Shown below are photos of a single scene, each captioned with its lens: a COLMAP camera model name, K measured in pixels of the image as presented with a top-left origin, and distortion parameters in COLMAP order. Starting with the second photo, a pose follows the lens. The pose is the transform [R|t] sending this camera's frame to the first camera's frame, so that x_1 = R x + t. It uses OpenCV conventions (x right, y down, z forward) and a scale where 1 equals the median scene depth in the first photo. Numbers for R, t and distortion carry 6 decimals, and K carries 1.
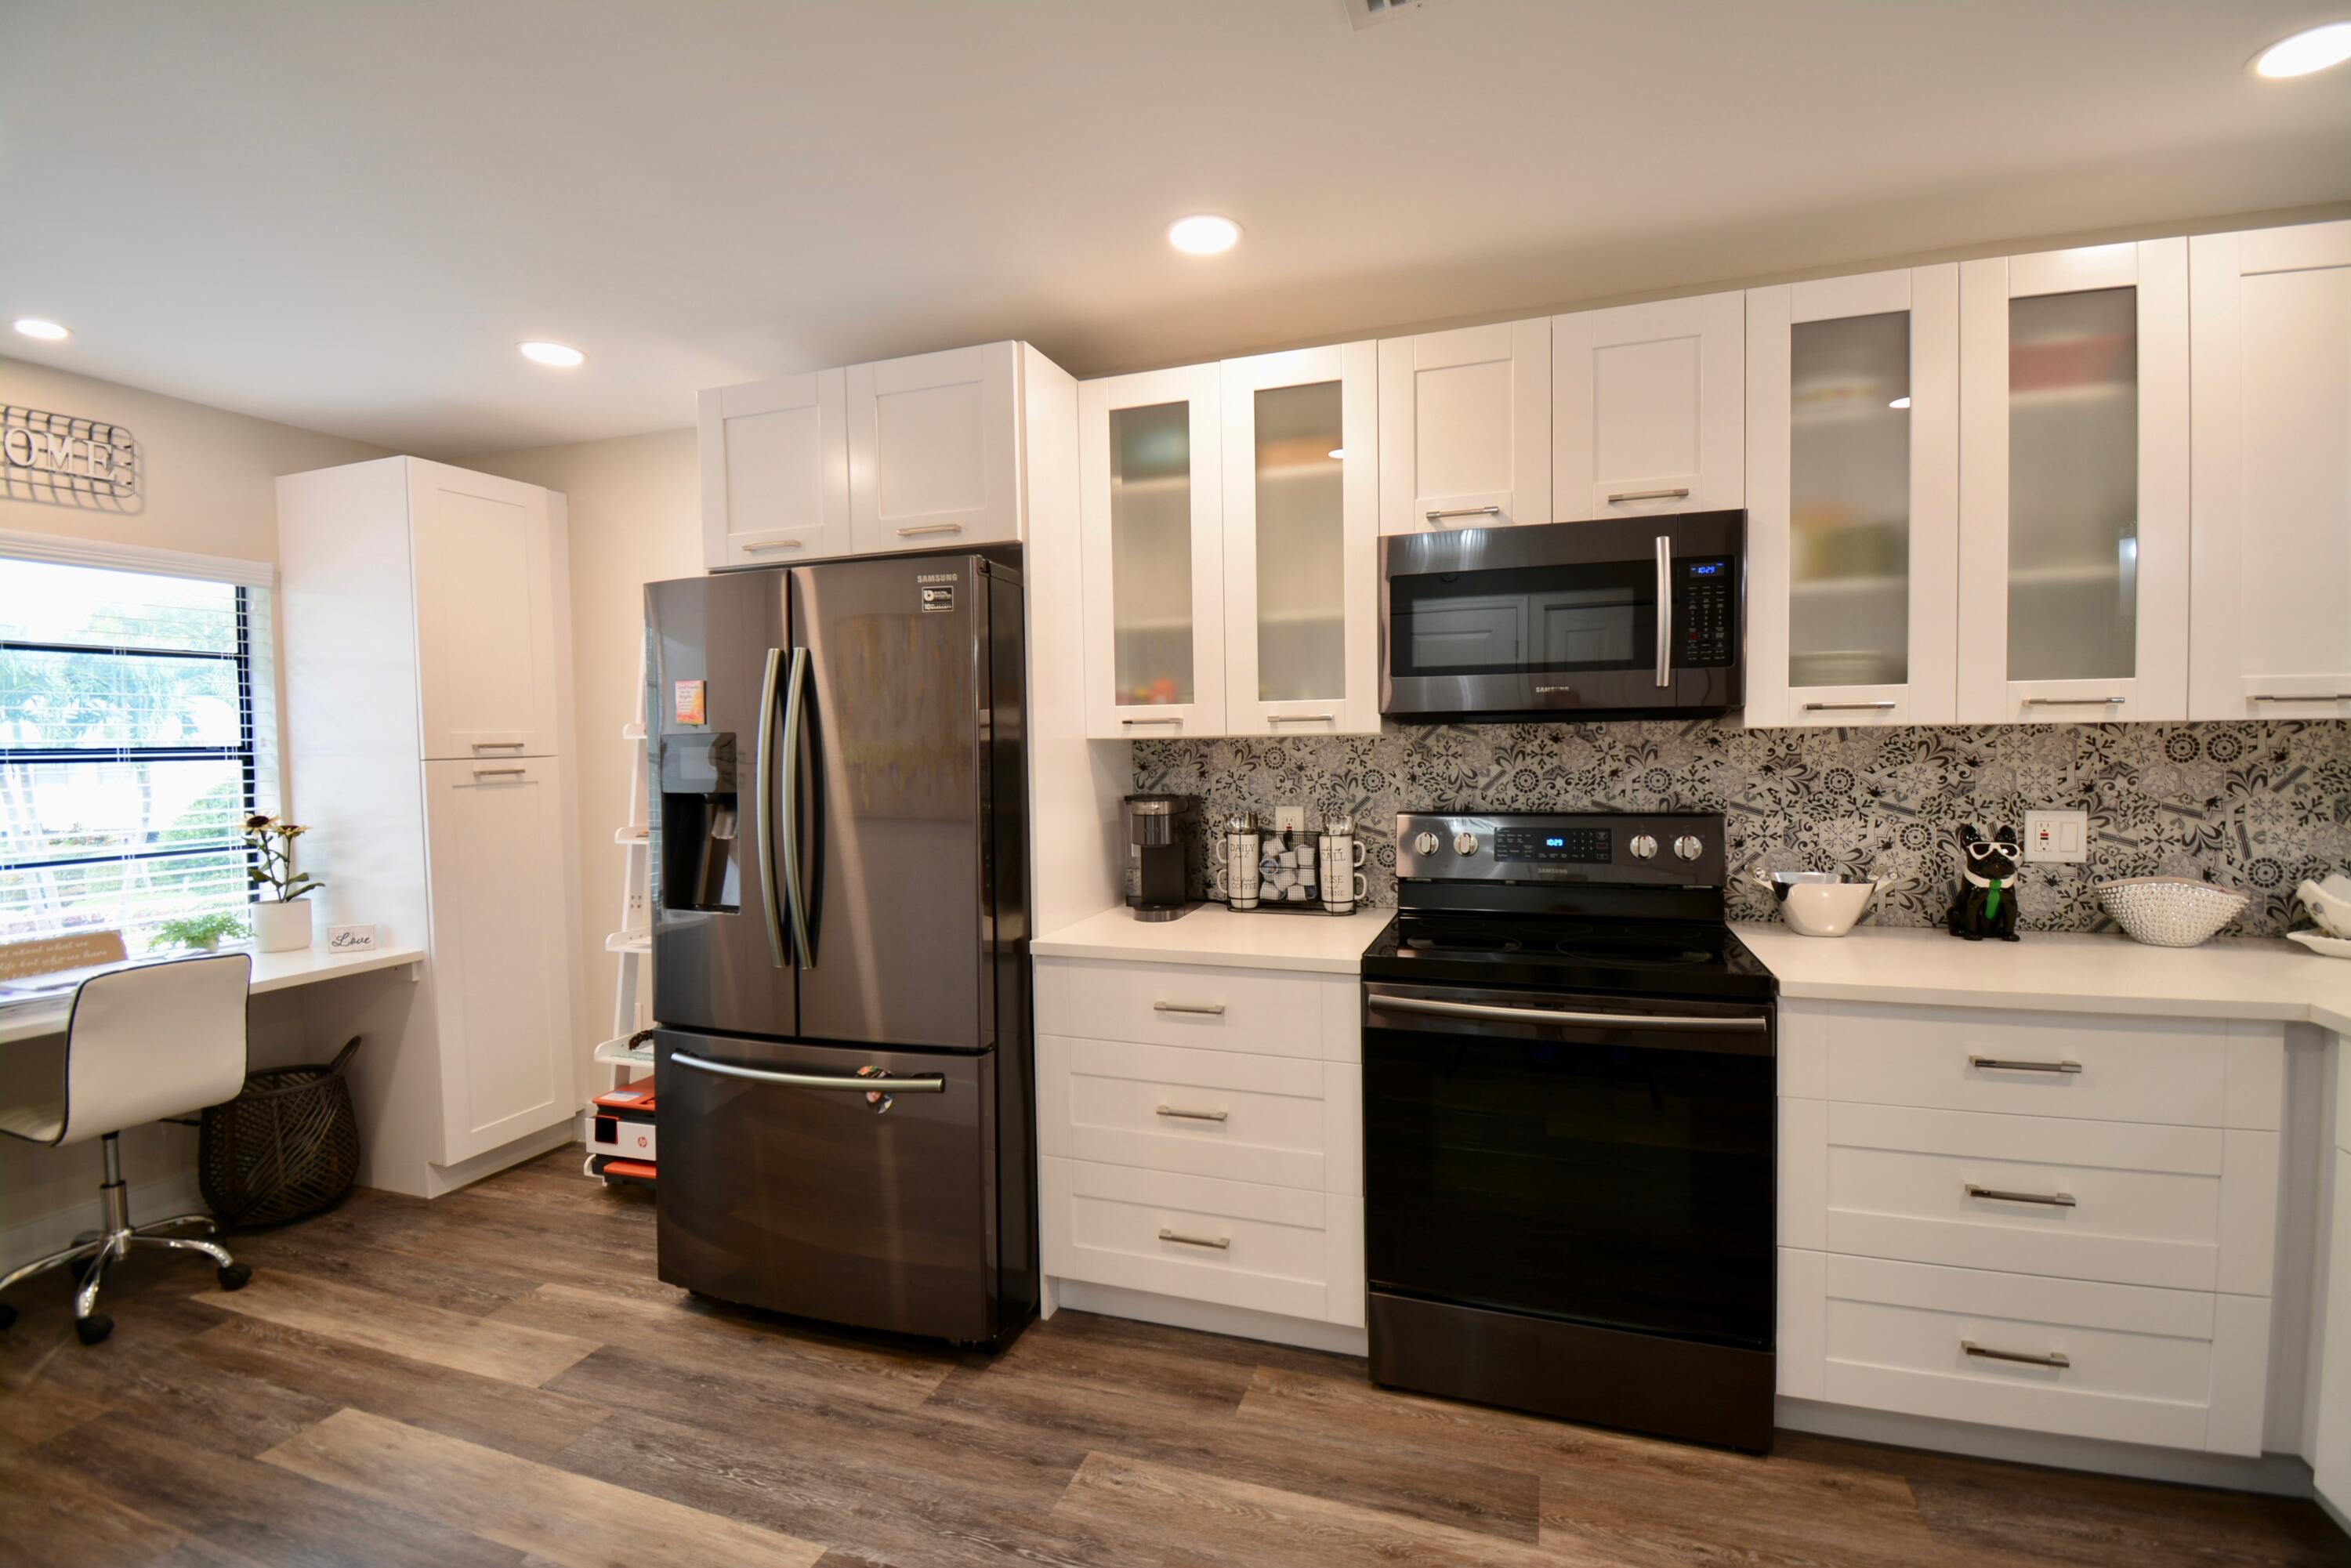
lens RADIAL K [[1053.1, 0, 1187.4], [0, 1053.1, 777.2], [0, 0, 1]] dist [0.025290, -0.029660]
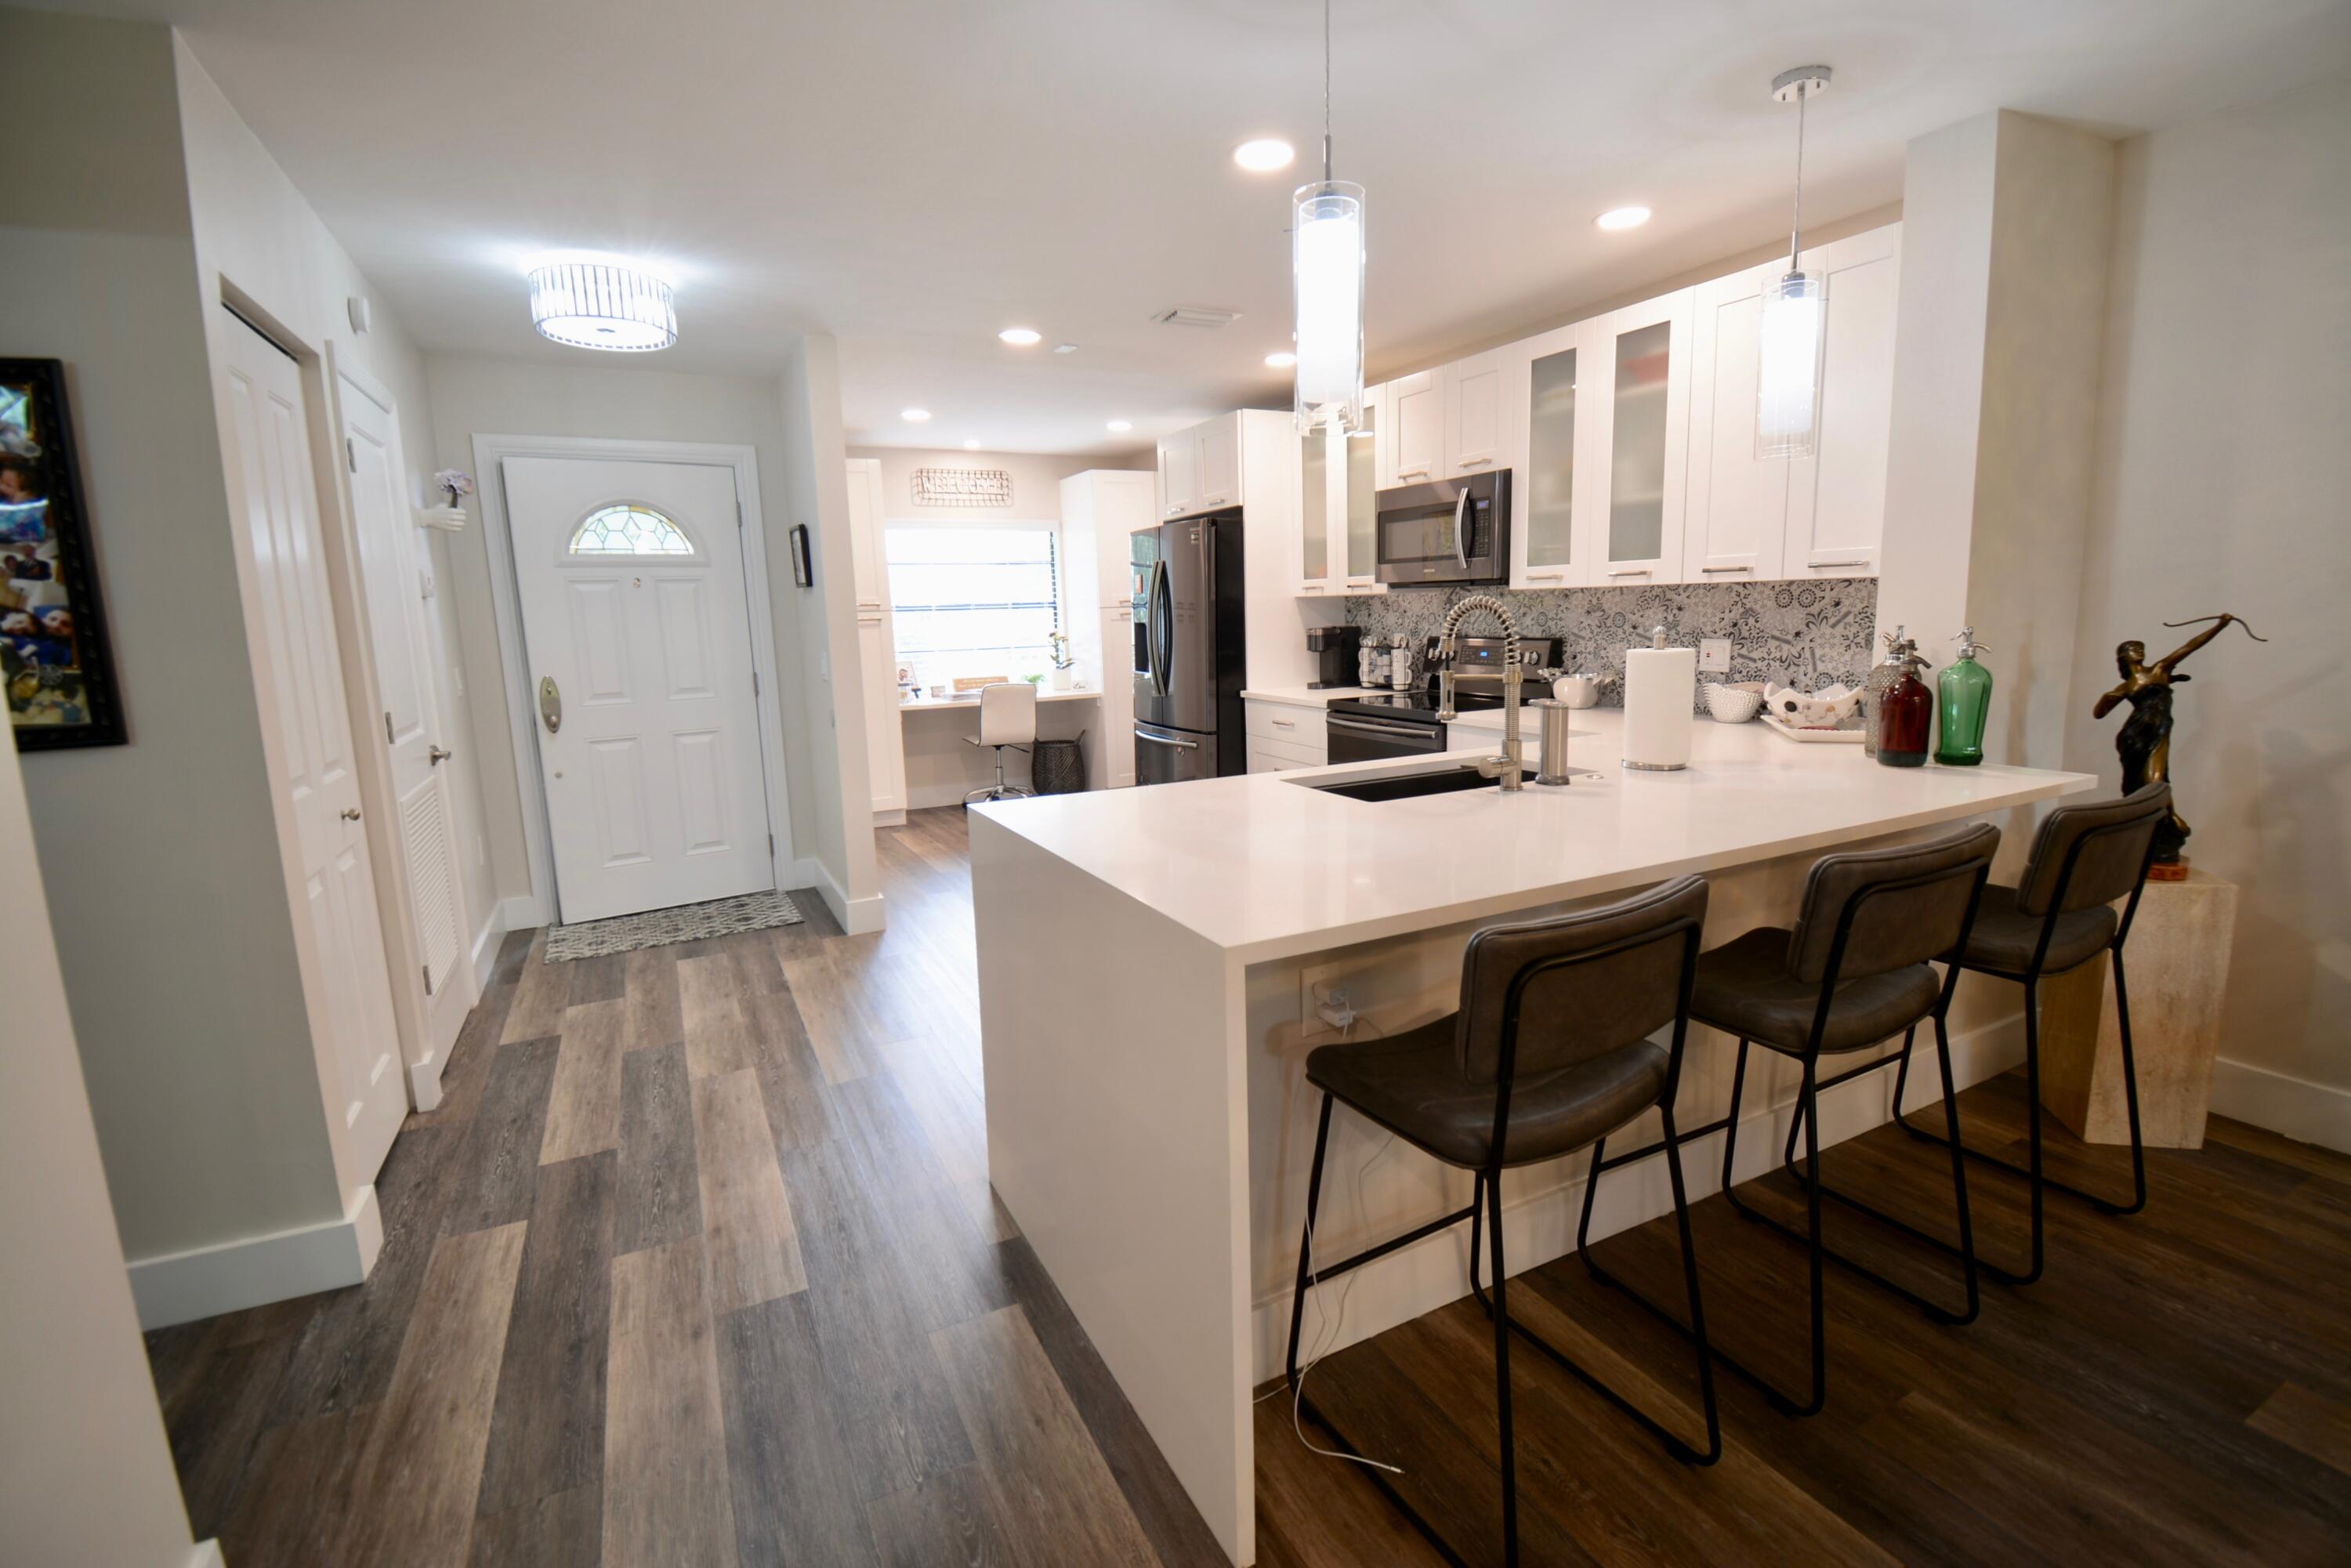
lens RADIAL K [[1050.5, 0, 1181.5], [0, 1050.5, 778.9], [0, 0, 1]] dist [0.025828, -0.029991]
pose [[0.719217, 0.109936, -0.686033, 1.282773], [-0.006625, 0.988443, 0.151451, 0.004454], [0.694754, -0.104381, 0.711633, -0.669977]]
